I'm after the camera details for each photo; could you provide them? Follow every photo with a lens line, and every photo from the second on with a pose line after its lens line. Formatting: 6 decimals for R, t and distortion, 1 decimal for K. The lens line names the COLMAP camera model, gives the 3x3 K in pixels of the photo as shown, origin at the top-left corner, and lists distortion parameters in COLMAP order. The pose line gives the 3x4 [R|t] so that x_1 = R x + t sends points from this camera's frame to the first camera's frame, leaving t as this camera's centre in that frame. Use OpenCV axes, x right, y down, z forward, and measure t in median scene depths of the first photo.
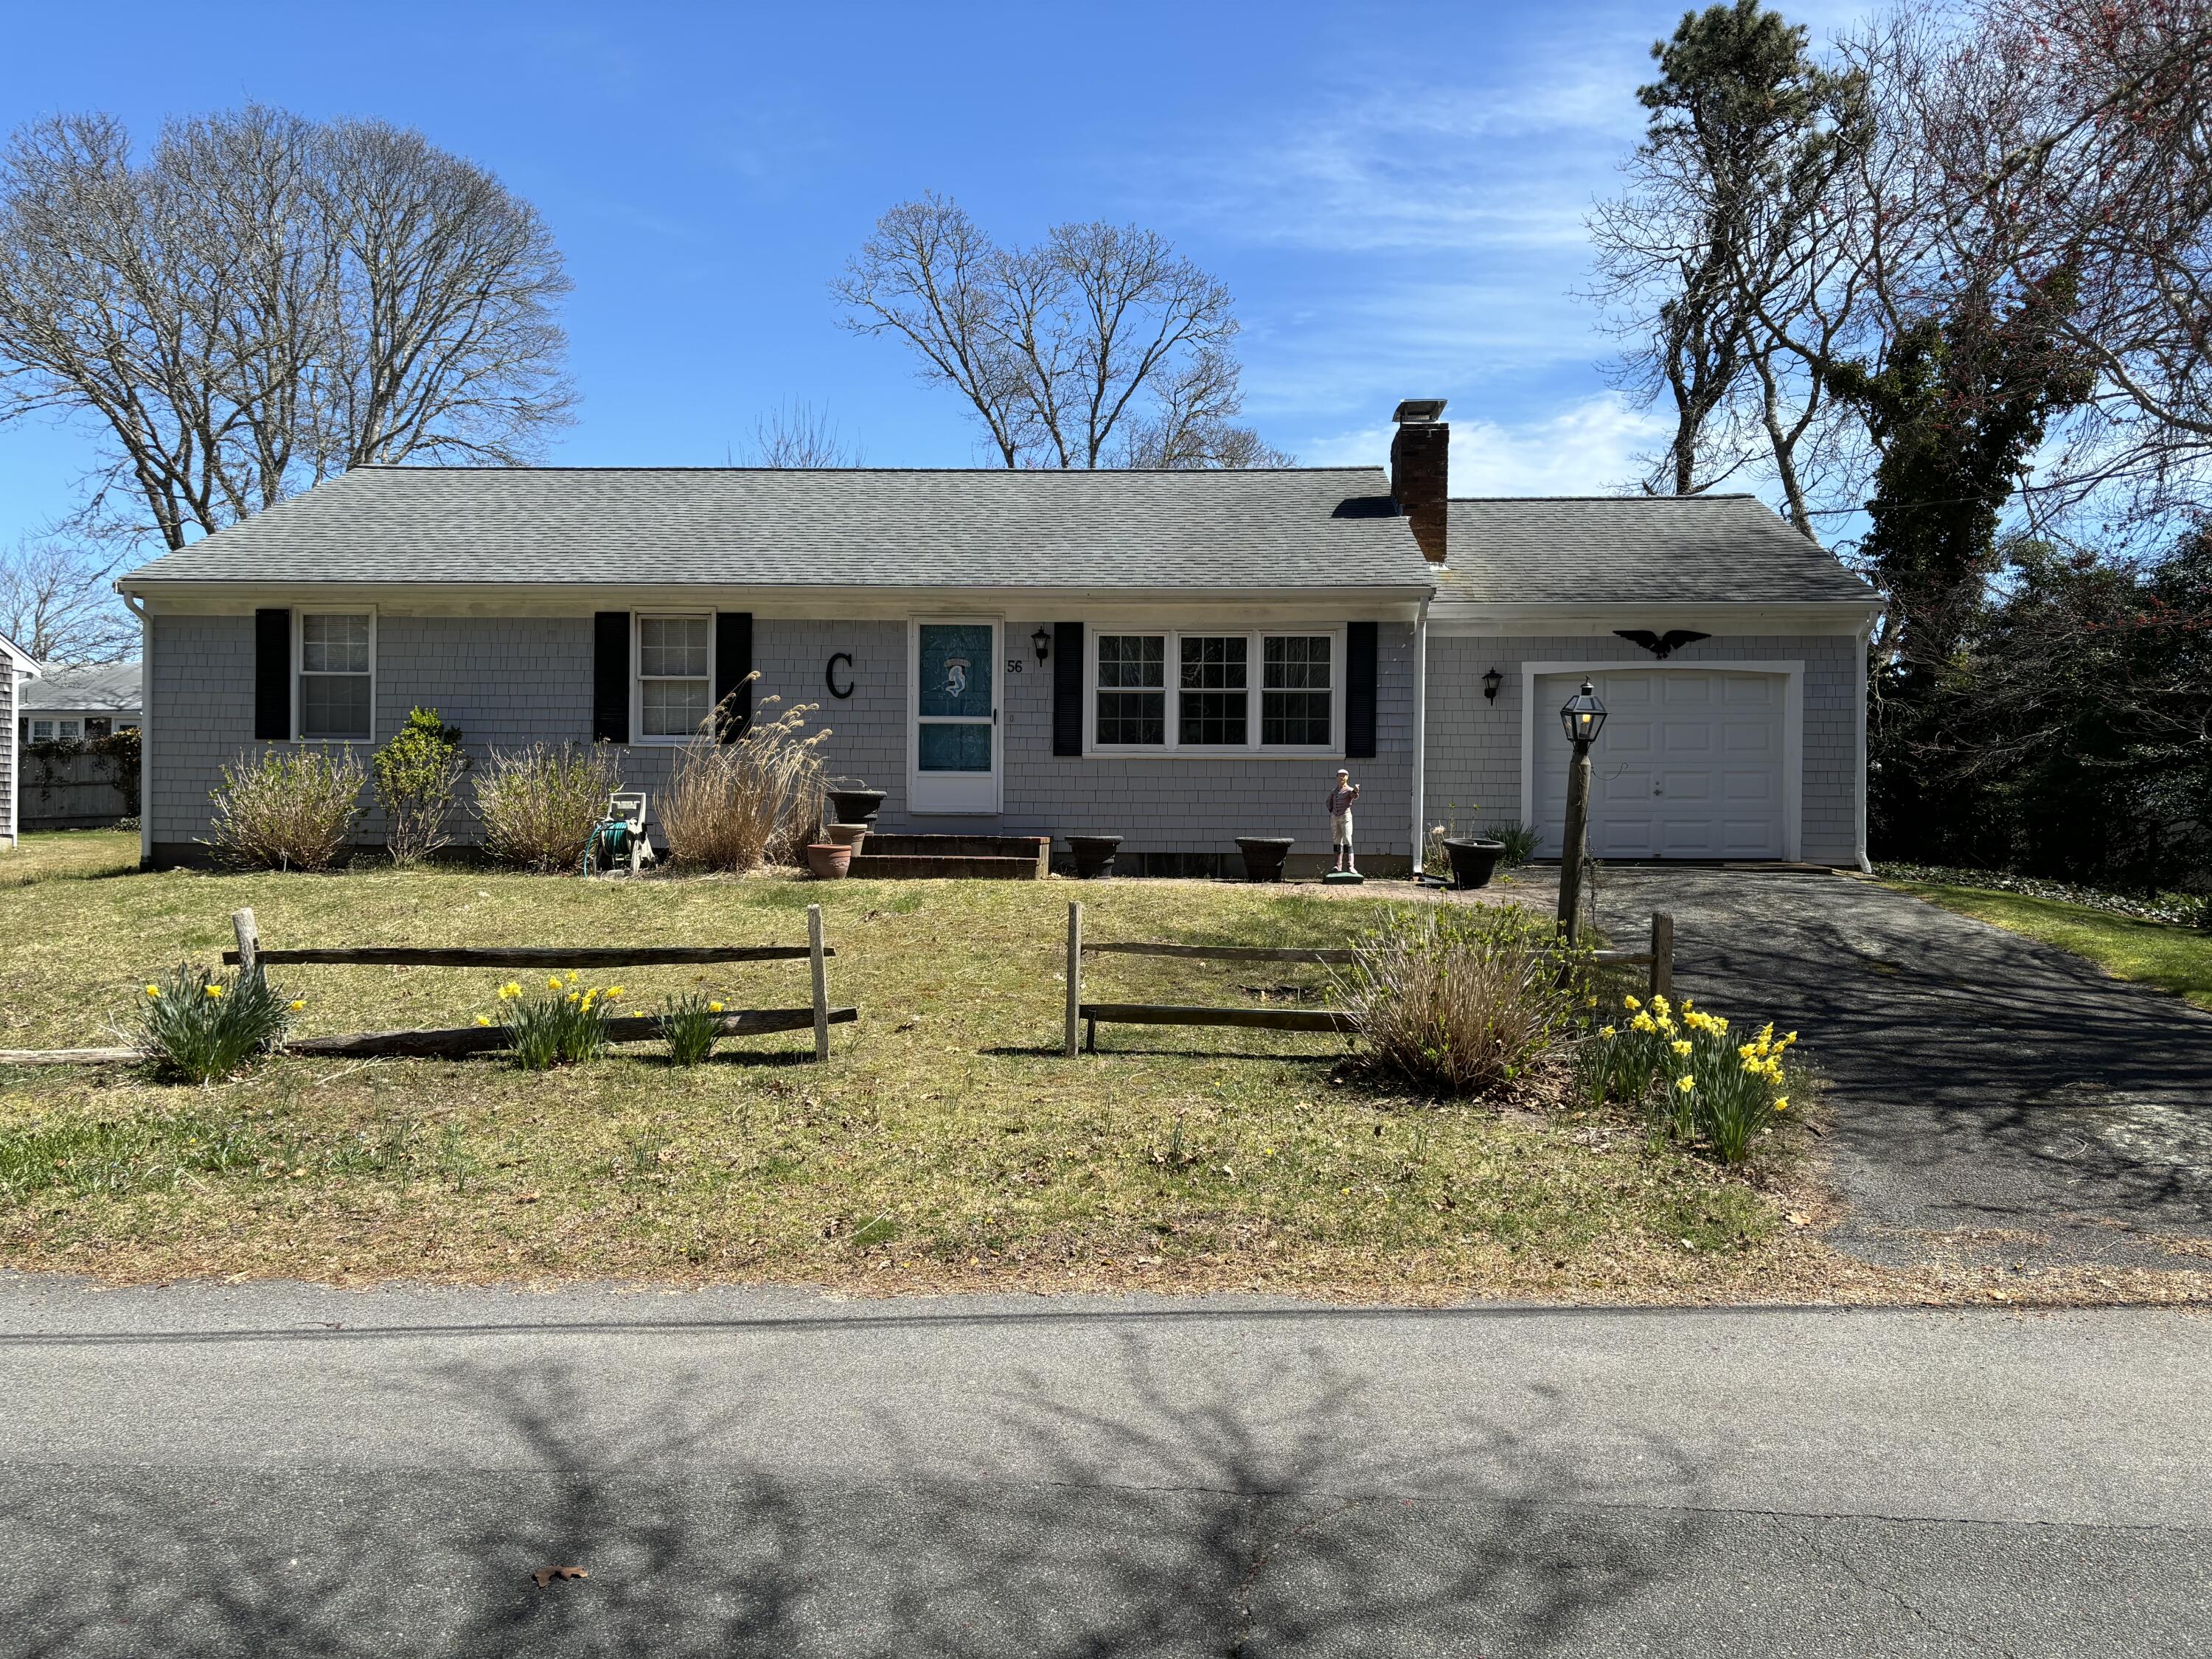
lens RADIAL K [[1653.9, 0, 1115.6], [0, 1653.9, 841.1], [0, 0, 1]] dist [0.059557, -0.063453]
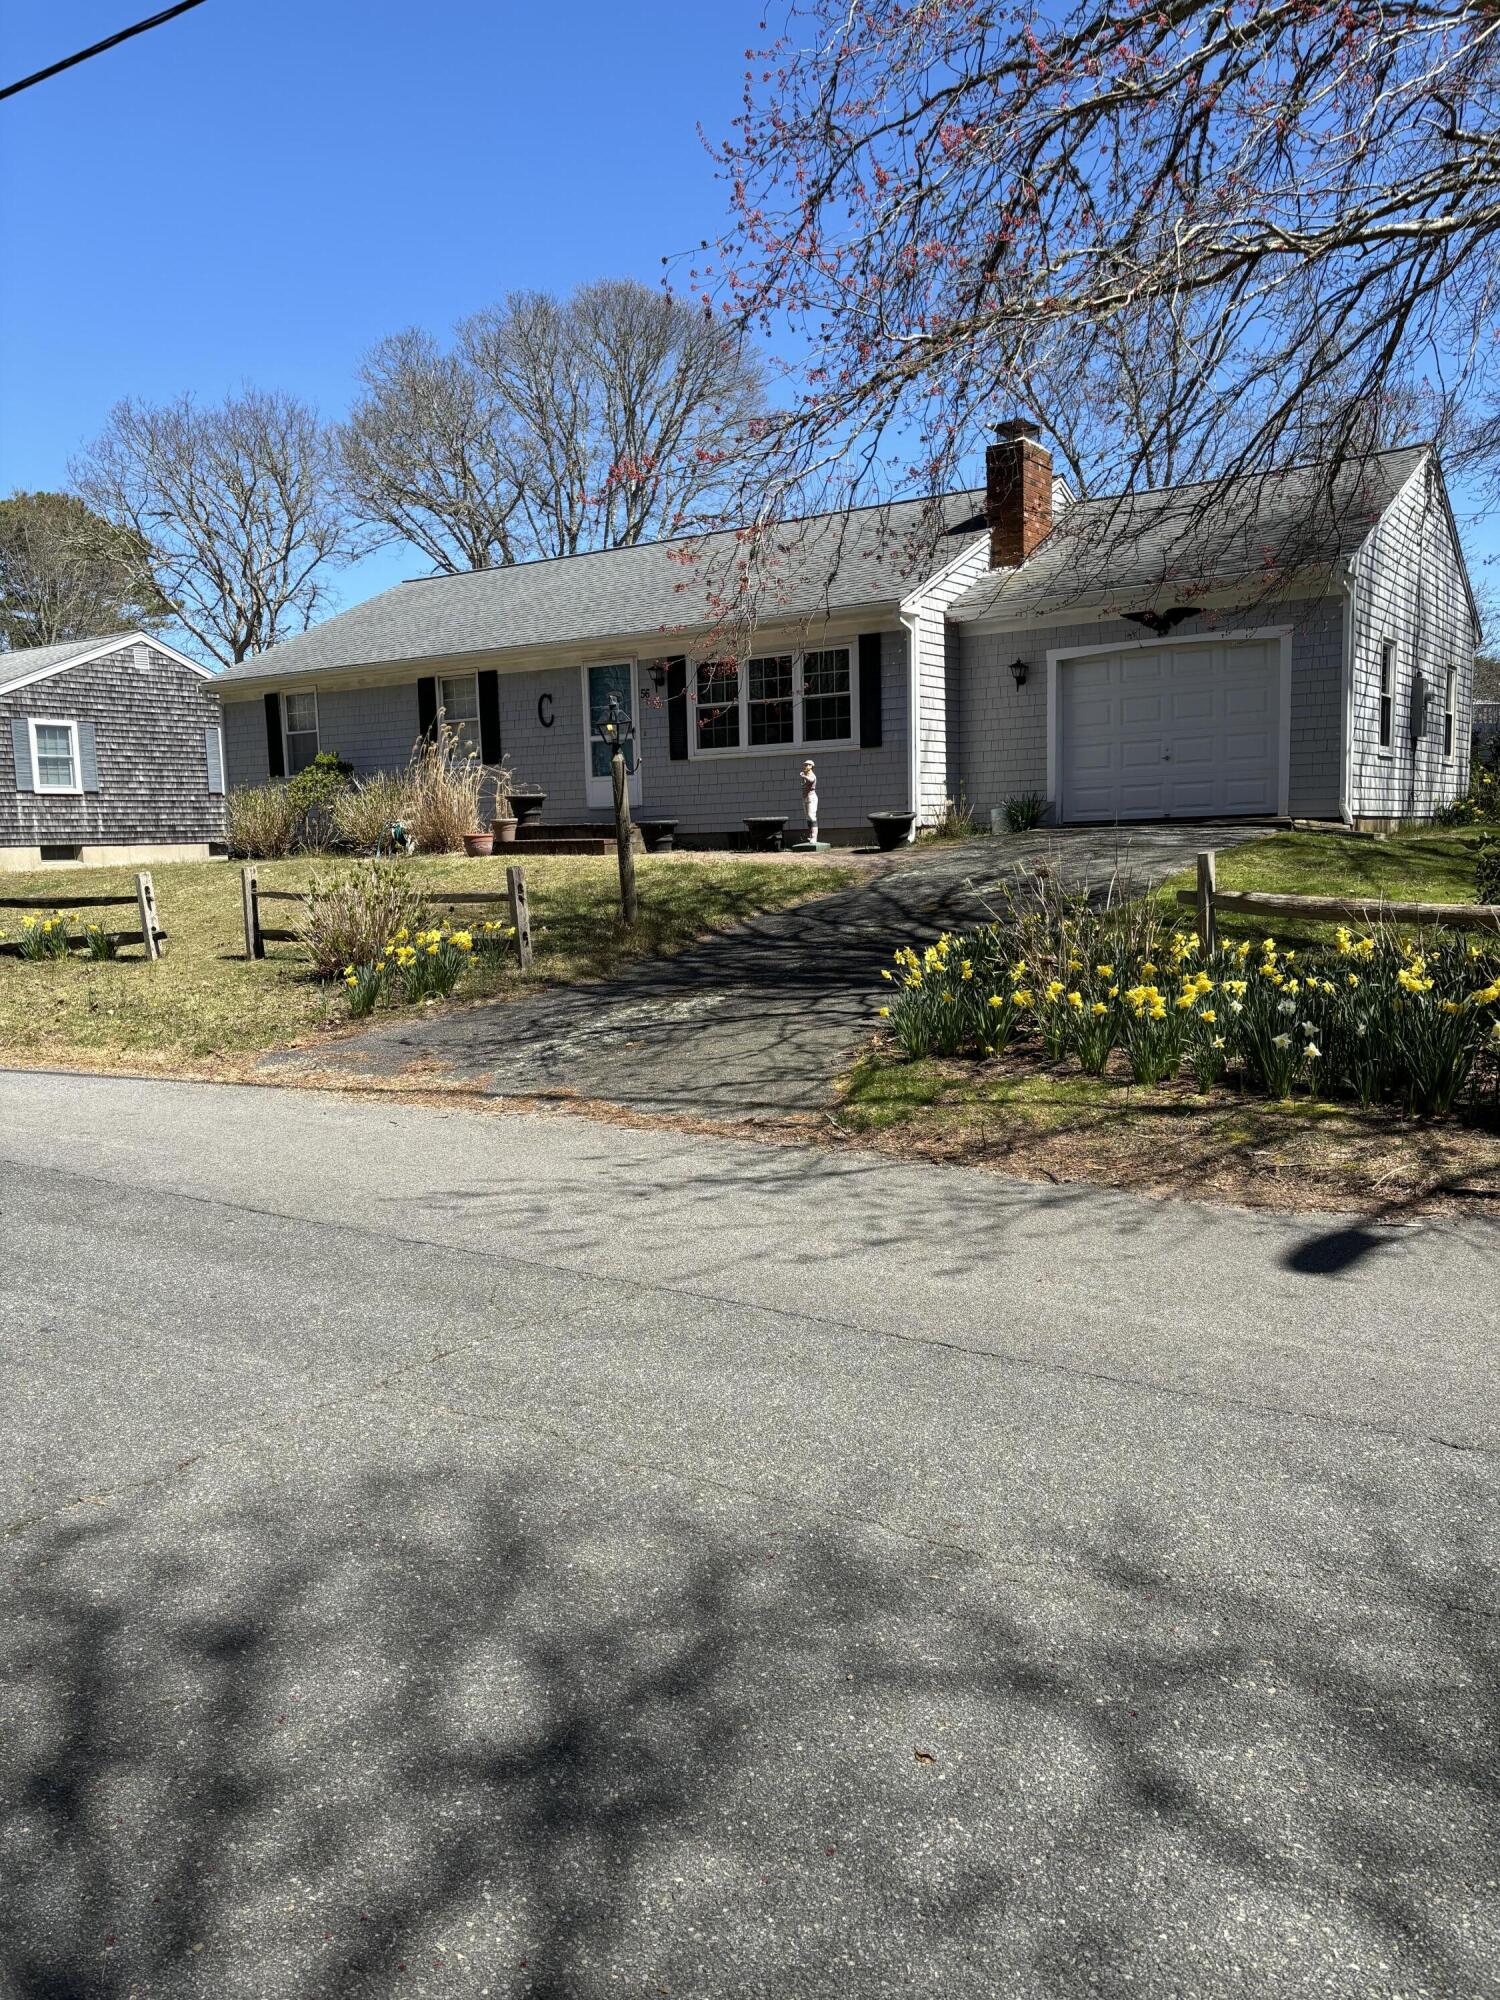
lens RADIAL K [[1484.9, 0, 746.0], [0, 1484.9, 1040.5], [0, 0, 1]] dist [0.082539, -0.131114]
pose [[0.855494, 0.038022, -0.516415, 0.648585], [0.037276, 0.990191, 0.134657, 0.013287], [0.516470, -0.134448, 0.845685, -0.021789]]
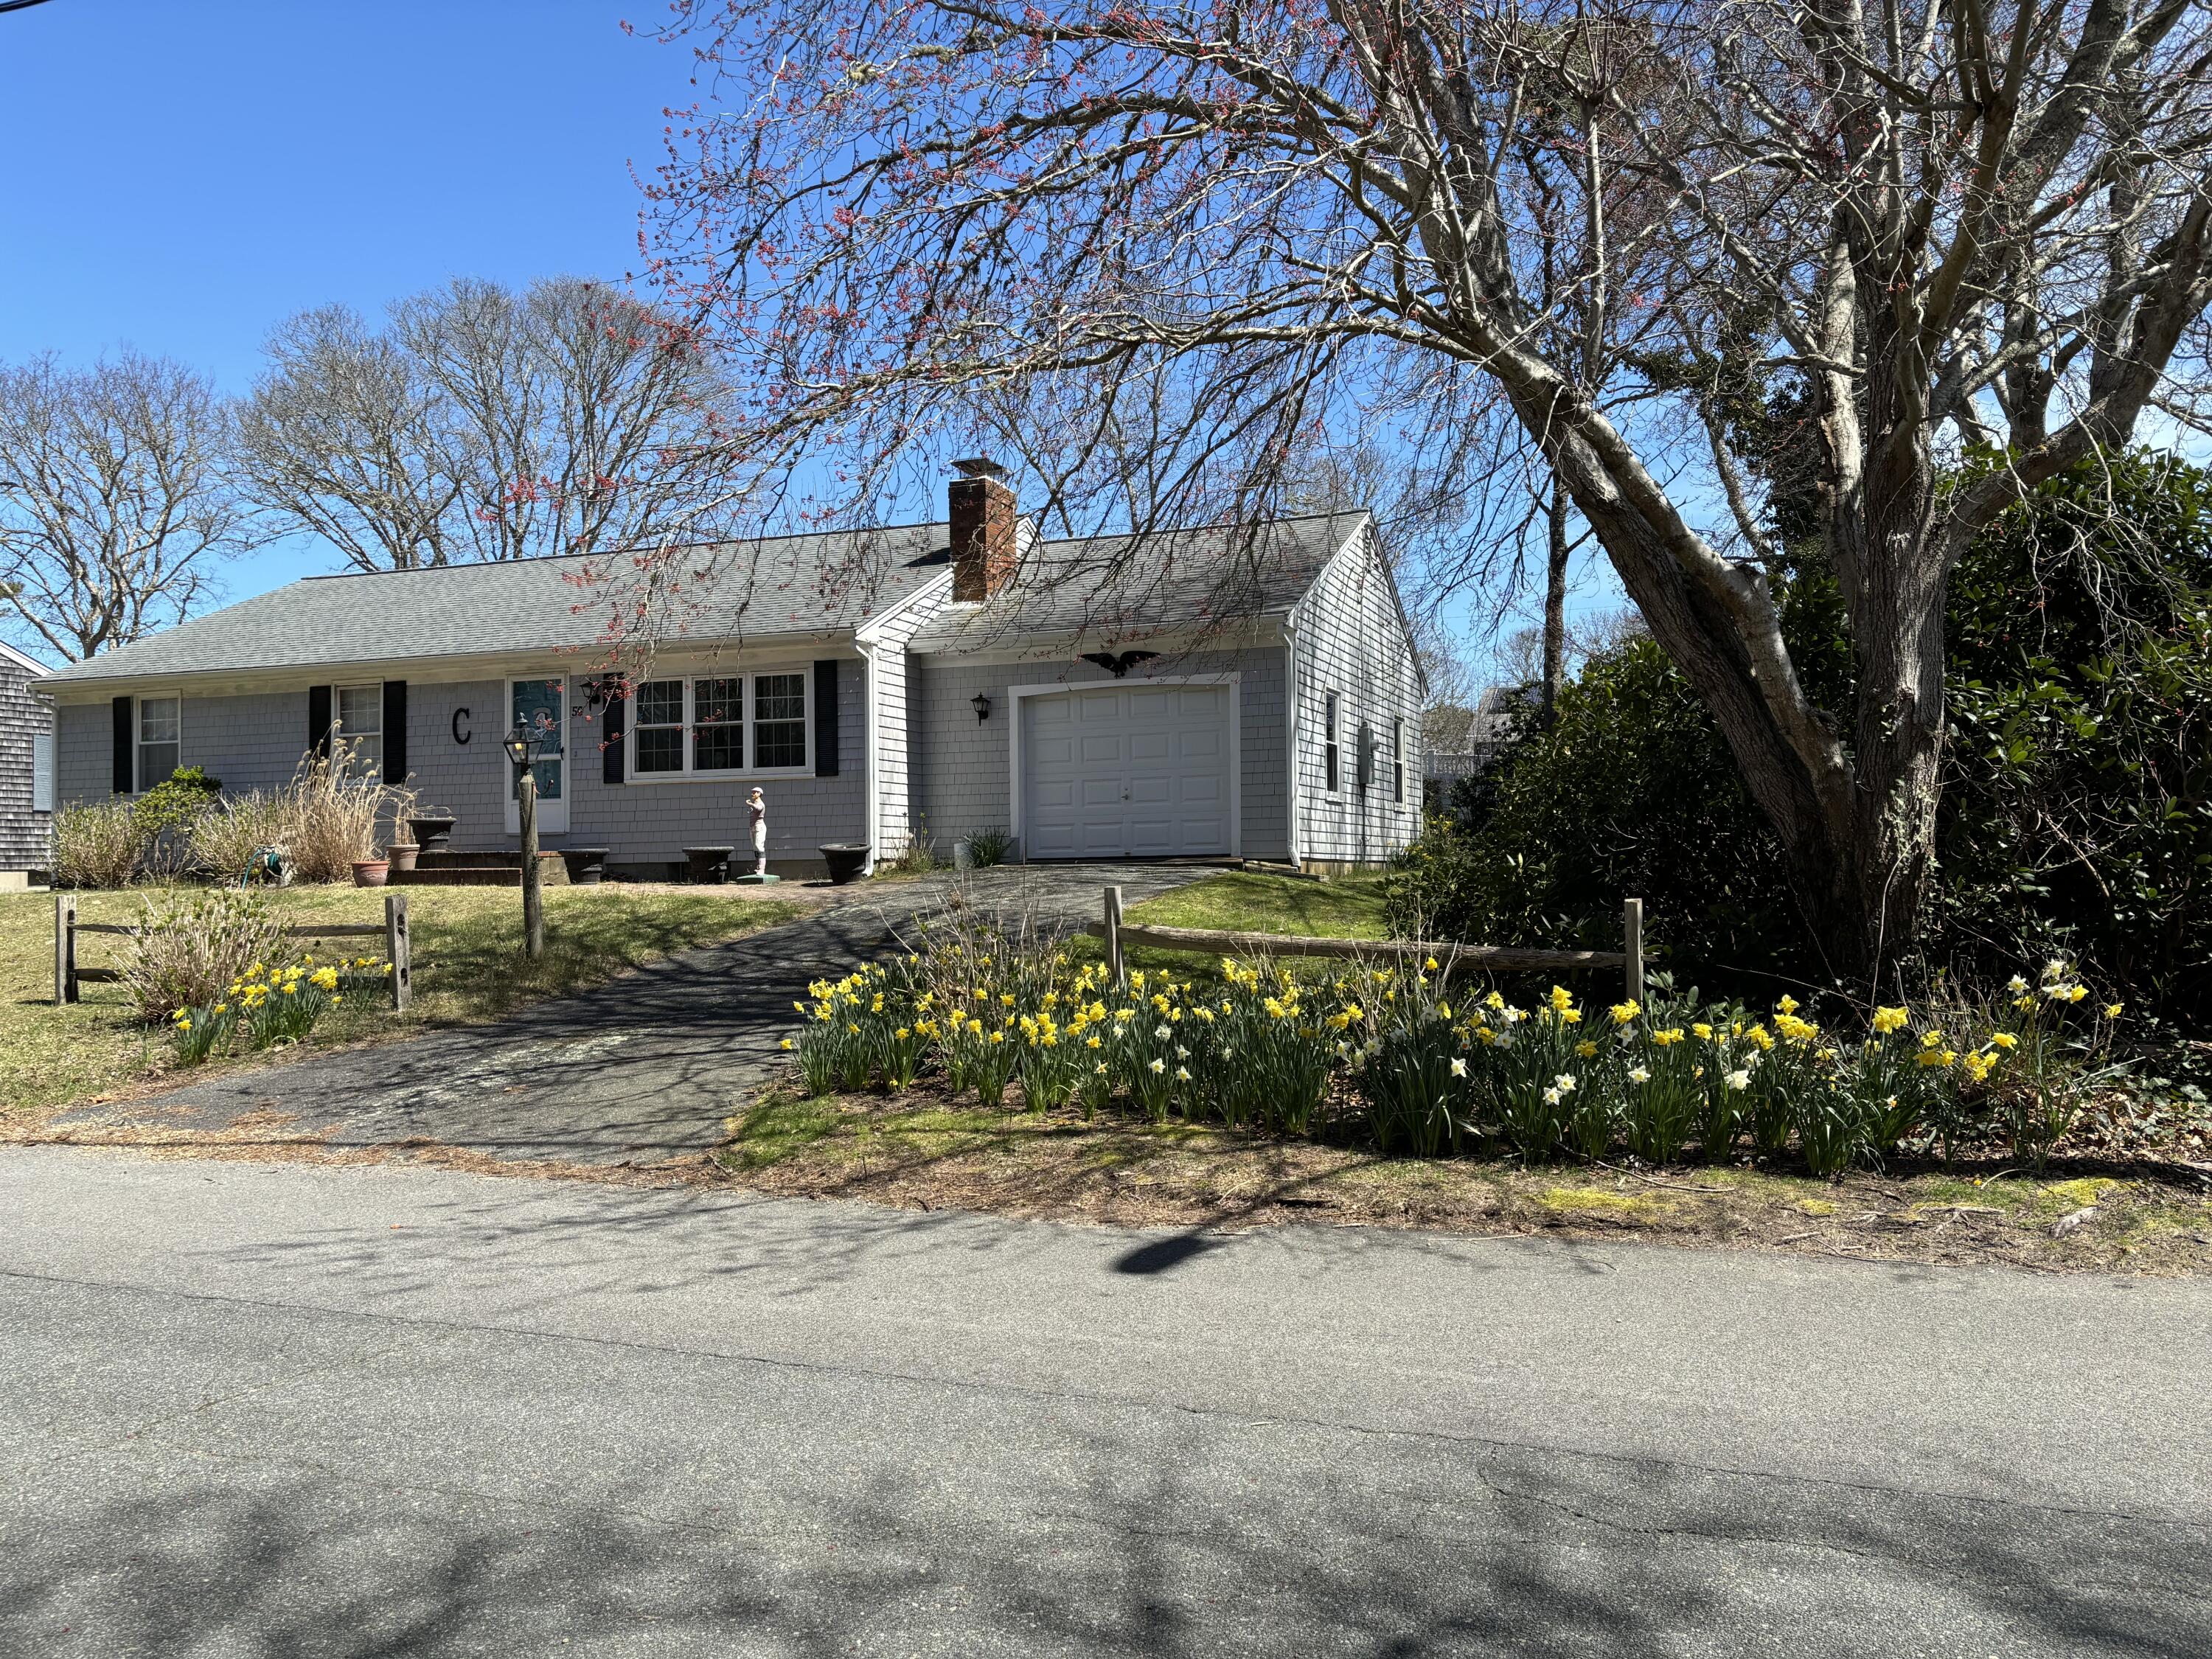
lens RADIAL K [[1653.9, 0, 1115.6], [0, 1653.9, 841.1], [0, 0, 1]] dist [0.059557, -0.063453]
pose [[0.951418, -0.026070, -0.306798, 0.695717], [0.022751, 0.999638, -0.014388, 0.016943], [0.307062, 0.006709, 0.951666, -0.049910]]
